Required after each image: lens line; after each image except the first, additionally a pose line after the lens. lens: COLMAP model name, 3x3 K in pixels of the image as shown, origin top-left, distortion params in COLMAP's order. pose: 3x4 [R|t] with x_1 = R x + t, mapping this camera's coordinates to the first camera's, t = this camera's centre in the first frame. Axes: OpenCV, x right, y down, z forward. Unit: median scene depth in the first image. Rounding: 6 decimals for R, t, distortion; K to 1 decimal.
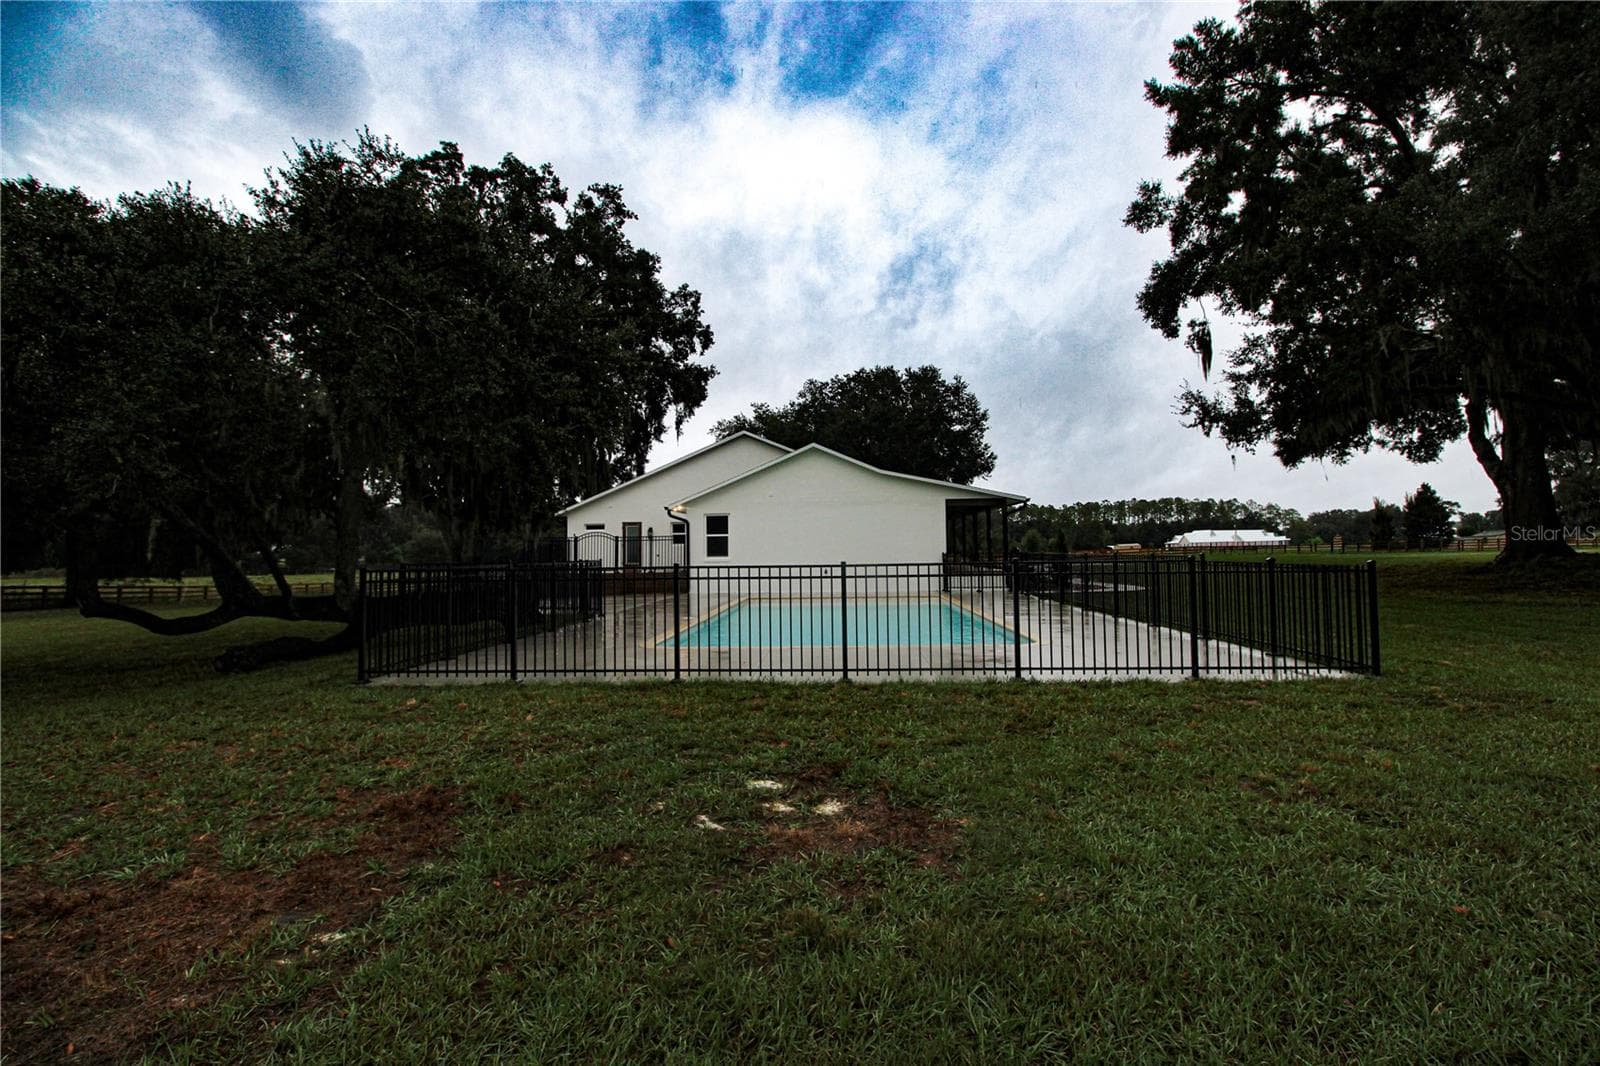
lens RADIAL K [[751.8, 0, 796.2], [0, 751.8, 520.1], [0, 0, 1]] dist [-0.016652, -0.000666]
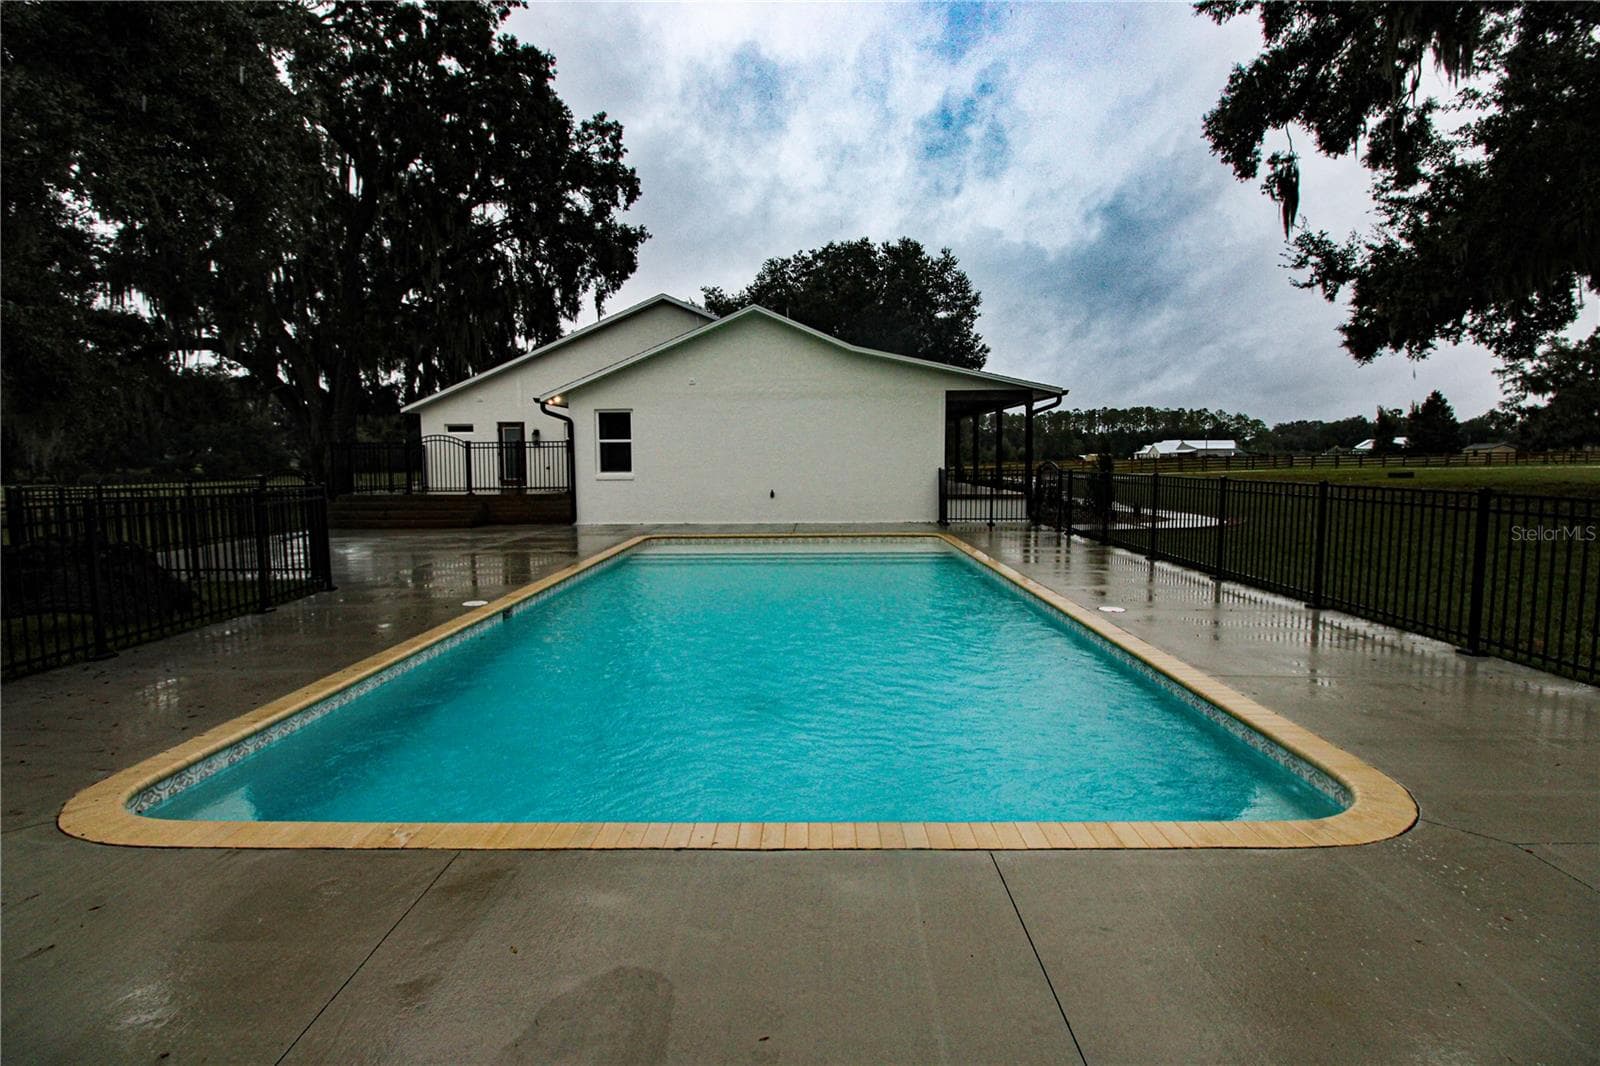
lens RADIAL K [[751.8, 0, 796.2], [0, 751.8, 520.1], [0, 0, 1]] dist [-0.016652, -0.000666]
pose [[0.999067, 0.002259, 0.043127, 0.018310], [-0.007549, 0.992391, 0.122891, 0.003834], [-0.042521, -0.123102, 0.991483, 0.178228]]
